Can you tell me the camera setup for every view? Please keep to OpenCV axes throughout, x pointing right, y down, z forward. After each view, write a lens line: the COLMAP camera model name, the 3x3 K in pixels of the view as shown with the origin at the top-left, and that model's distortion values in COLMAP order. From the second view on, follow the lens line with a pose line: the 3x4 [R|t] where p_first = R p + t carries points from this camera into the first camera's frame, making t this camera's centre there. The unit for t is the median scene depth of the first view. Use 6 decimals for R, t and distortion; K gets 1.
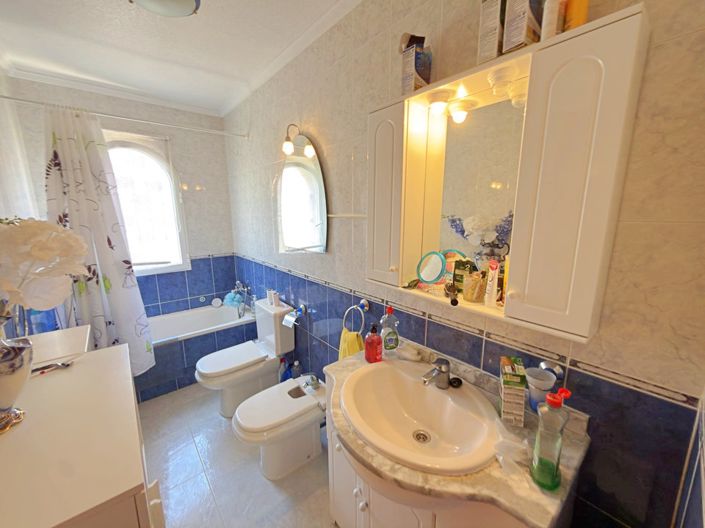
lens RADIAL K [[280.6, 0, 352.8], [0, 280.6, 266.1], [0, 0, 1]] dist [-0.001559, 0.000129]
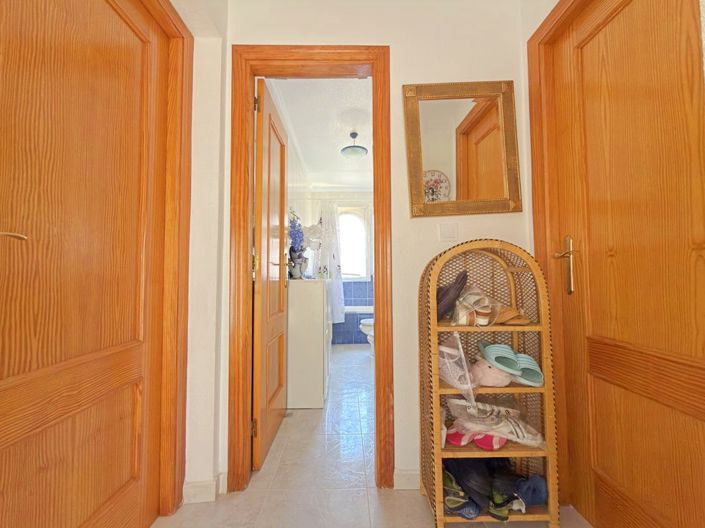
lens RADIAL K [[284.9, 0, 352.5], [0, 284.9, 264.0], [0, 0, 1]] dist [0.000238, 0.000132]
pose [[0.780772, -0.029647, -0.624112, 0.625395], [-0.110384, 0.976617, -0.184484, 0.381549], [0.614988, 0.212932, 0.759243, -0.570898]]
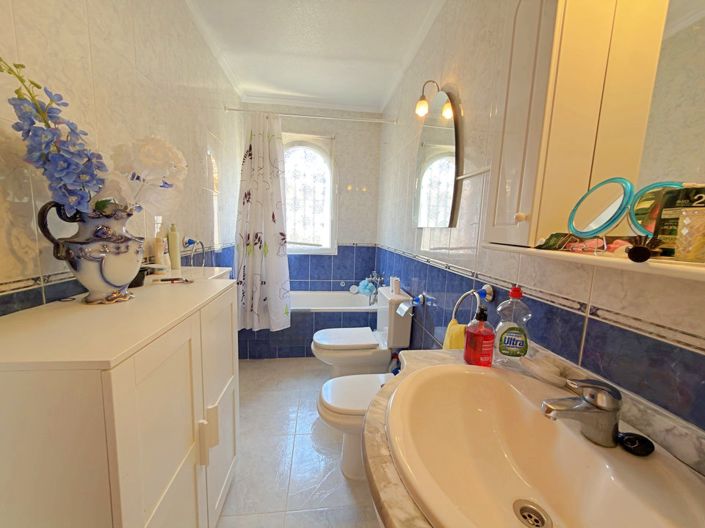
lens RADIAL K [[280.6, 0, 352.8], [0, 280.6, 266.1], [0, 0, 1]] dist [-0.001559, 0.000129]
pose [[0.834334, 0.104679, -0.541229, 0.115507], [-0.138605, 0.990100, -0.022172, 0.116481], [0.533549, 0.093515, 0.840583, 0.192220]]
